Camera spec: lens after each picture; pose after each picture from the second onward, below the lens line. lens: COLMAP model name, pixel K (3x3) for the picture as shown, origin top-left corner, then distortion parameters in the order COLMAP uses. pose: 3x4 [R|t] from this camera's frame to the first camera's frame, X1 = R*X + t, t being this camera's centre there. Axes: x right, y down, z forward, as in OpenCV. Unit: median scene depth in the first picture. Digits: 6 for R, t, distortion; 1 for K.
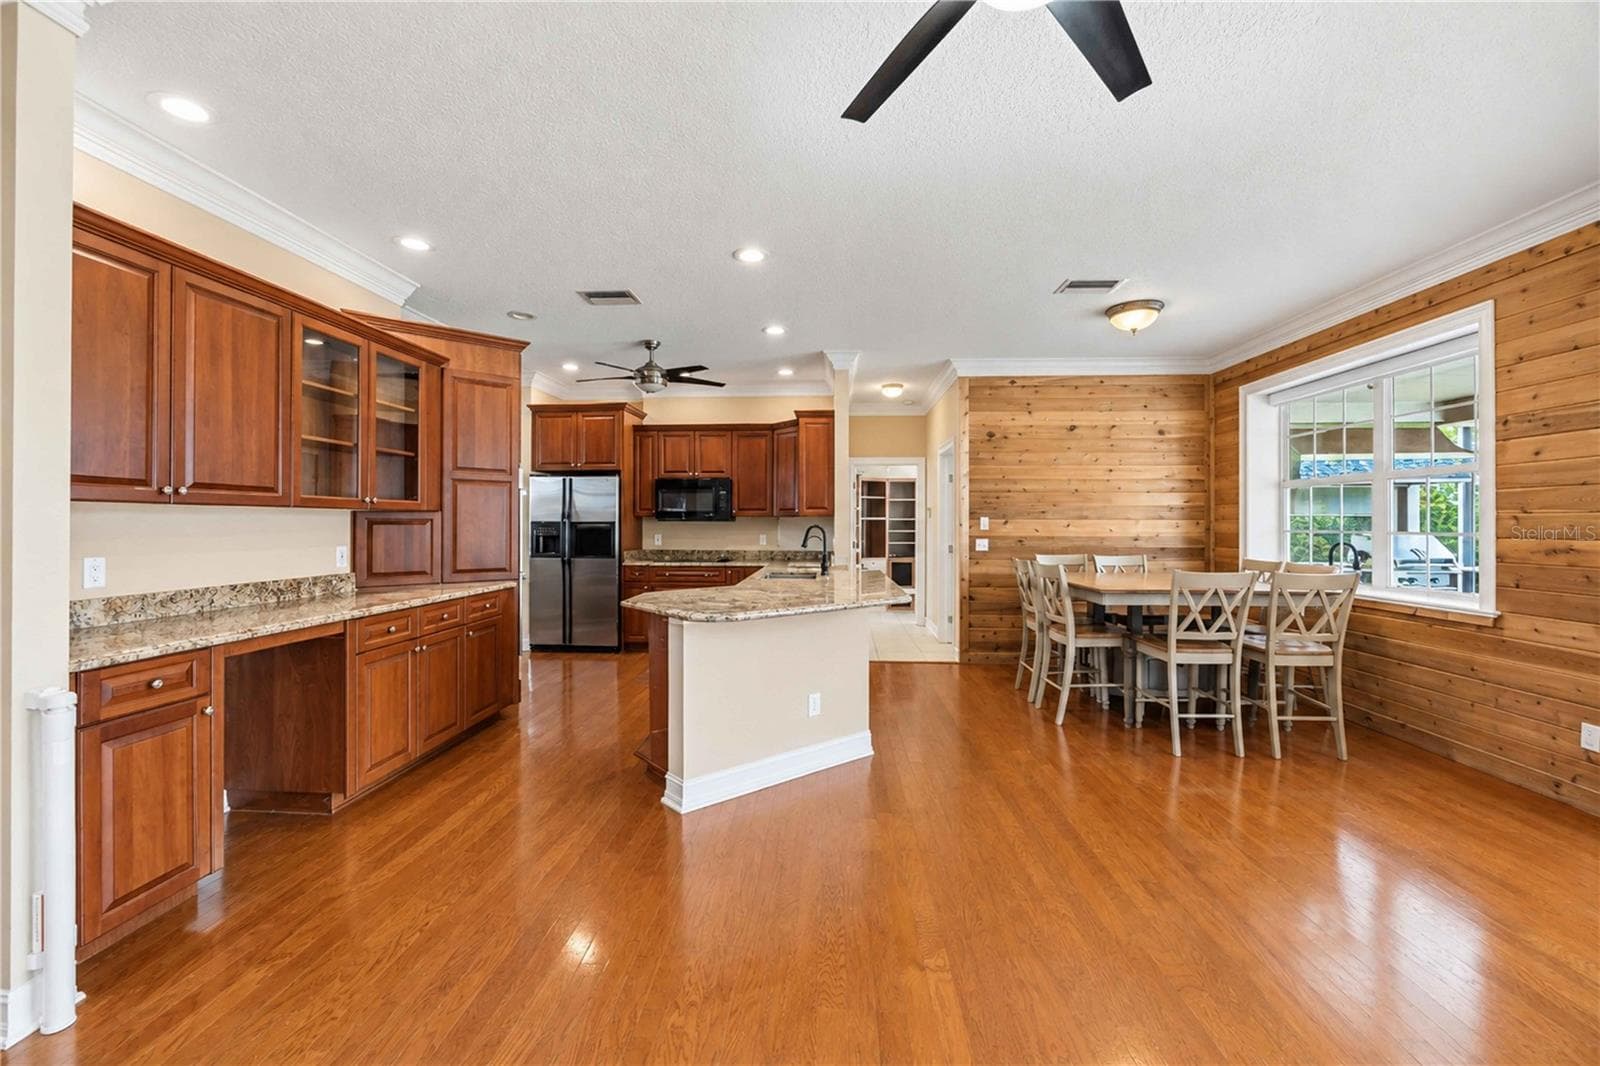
lens RADIAL K [[632.0, 0, 795.4], [0, 632.0, 521.7], [0, 0, 1]] dist [-0.002331, -0.000241]
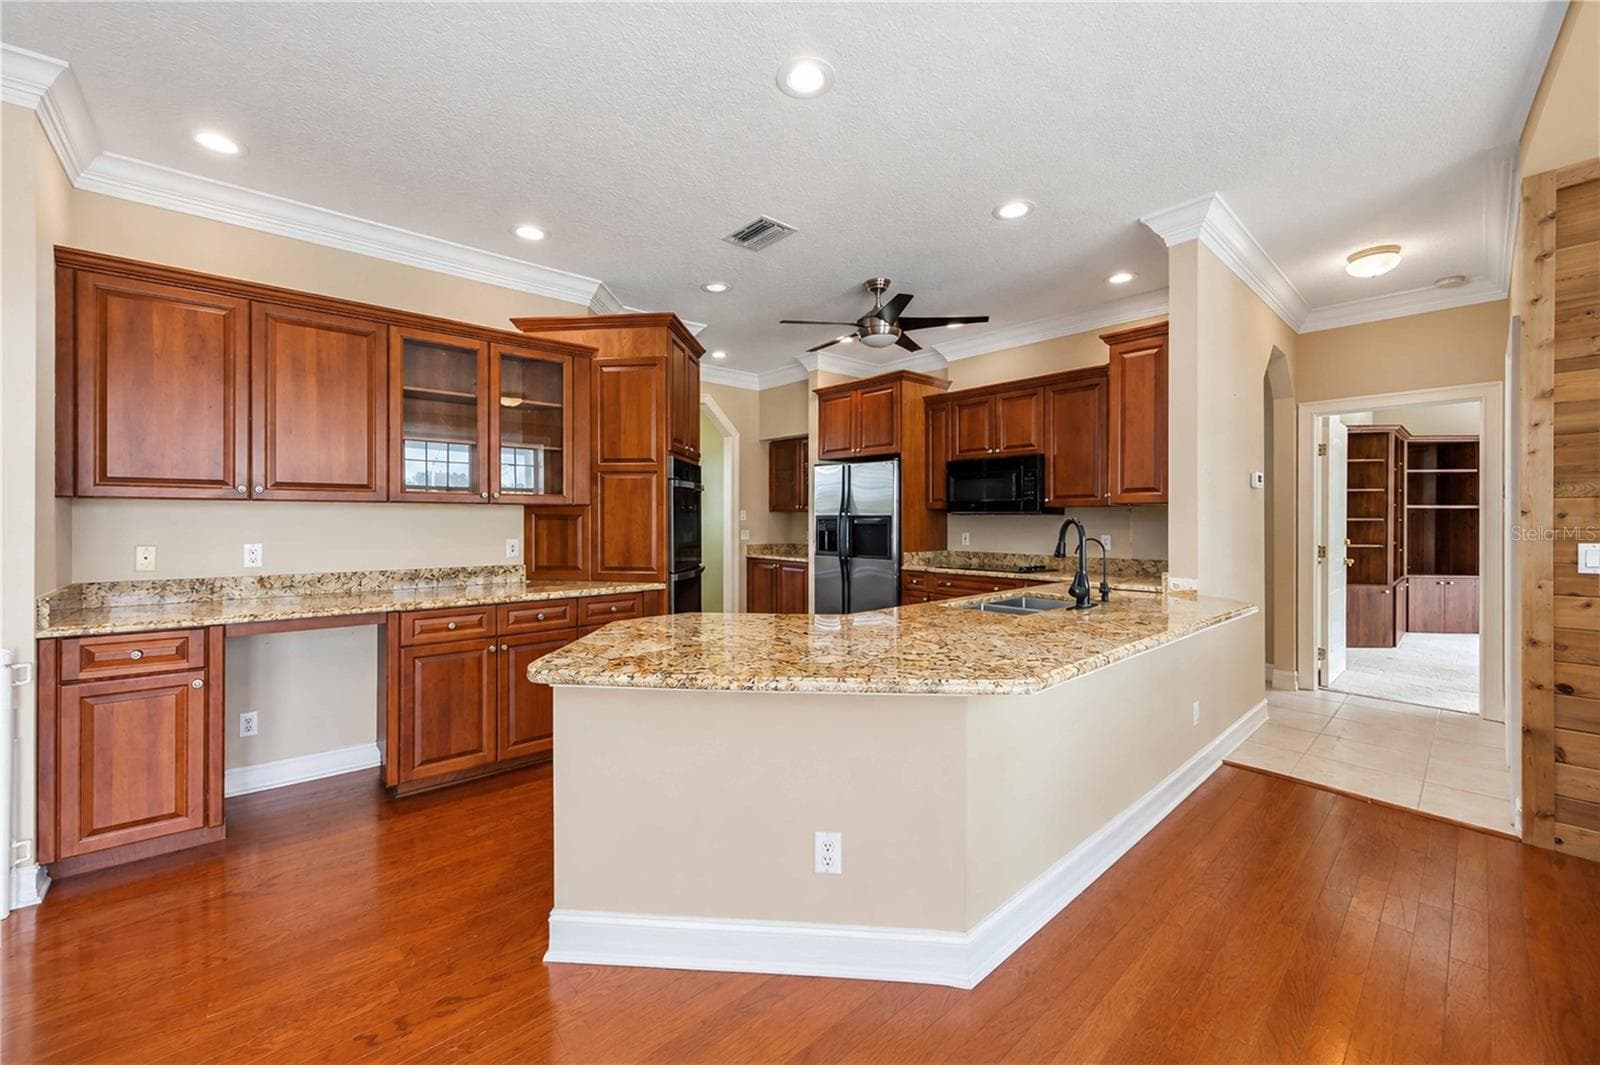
lens RADIAL K [[632.0, 0, 795.4], [0, 632.0, 521.2], [0, 0, 1]] dist [-0.002331, -0.000241]
pose [[0.694108, 0.004910, -0.719854, 0.224217], [0.002242, 0.999957, 0.008983, -0.000540], [0.719867, -0.007849, 0.694068, 0.339825]]
